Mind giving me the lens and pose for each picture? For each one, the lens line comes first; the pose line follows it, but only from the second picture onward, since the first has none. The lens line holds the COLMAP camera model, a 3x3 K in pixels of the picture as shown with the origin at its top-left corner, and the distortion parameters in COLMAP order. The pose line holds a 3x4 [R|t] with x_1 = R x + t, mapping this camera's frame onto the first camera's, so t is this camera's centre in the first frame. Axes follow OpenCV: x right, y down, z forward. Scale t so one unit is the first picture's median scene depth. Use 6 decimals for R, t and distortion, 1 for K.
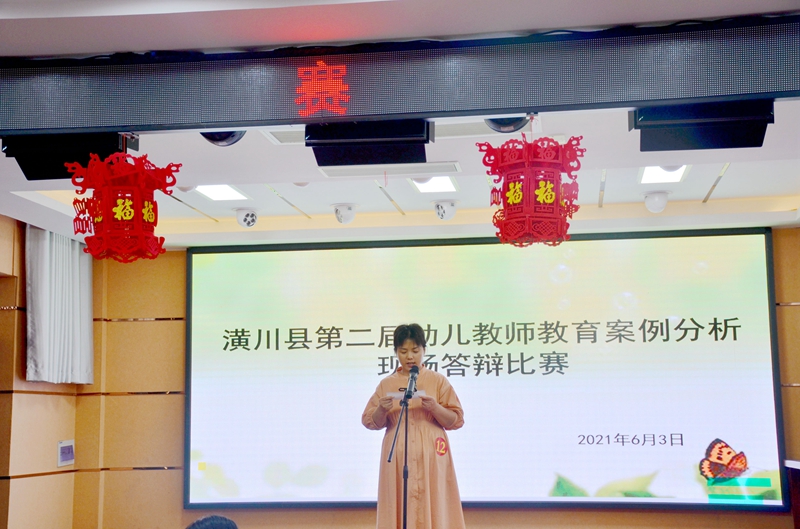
lens RADIAL K [[1271.1, 0, 397.5], [0, 1271.1, 280.0], [0, 0, 1]] dist [0.274468, 0.000000]
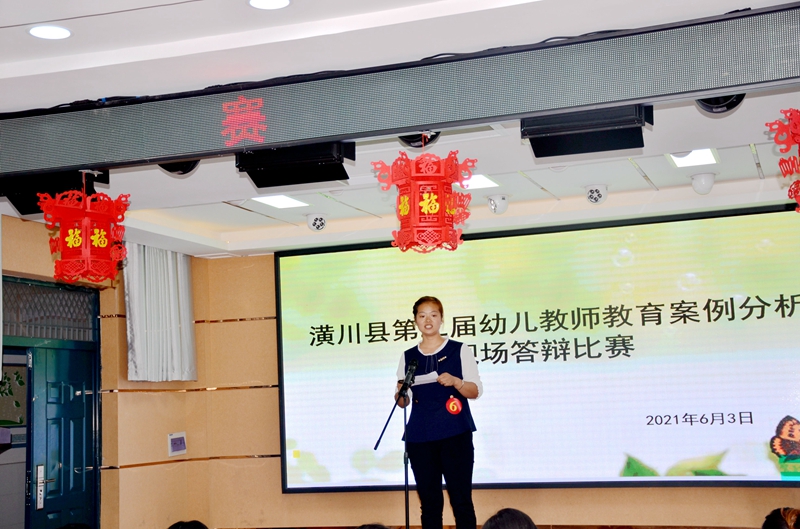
lens RADIAL K [[1271.1, 0, 389.2], [0, 1271.1, 274.9], [0, 0, 1]] dist [0.274468, 0.000000]
pose [[0.982387, -0.050334, -0.179949, 0.129105], [0.052242, 0.998617, 0.005876, -0.007382], [0.179405, -0.015173, 0.983658, -0.039151]]
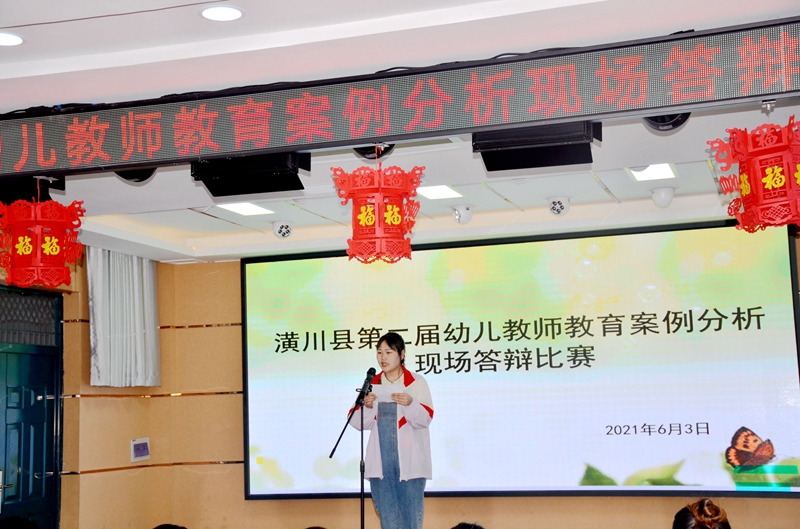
lens RADIAL K [[1271.1, 0, 391.3], [0, 1271.1, 278.5], [0, 0, 1]] dist [0.274468, 0.000000]
pose [[0.986119, -0.038201, -0.161587, 0.141126], [0.039492, 0.999208, 0.004782, -0.008730], [0.161276, -0.011097, 0.986847, -0.042830]]
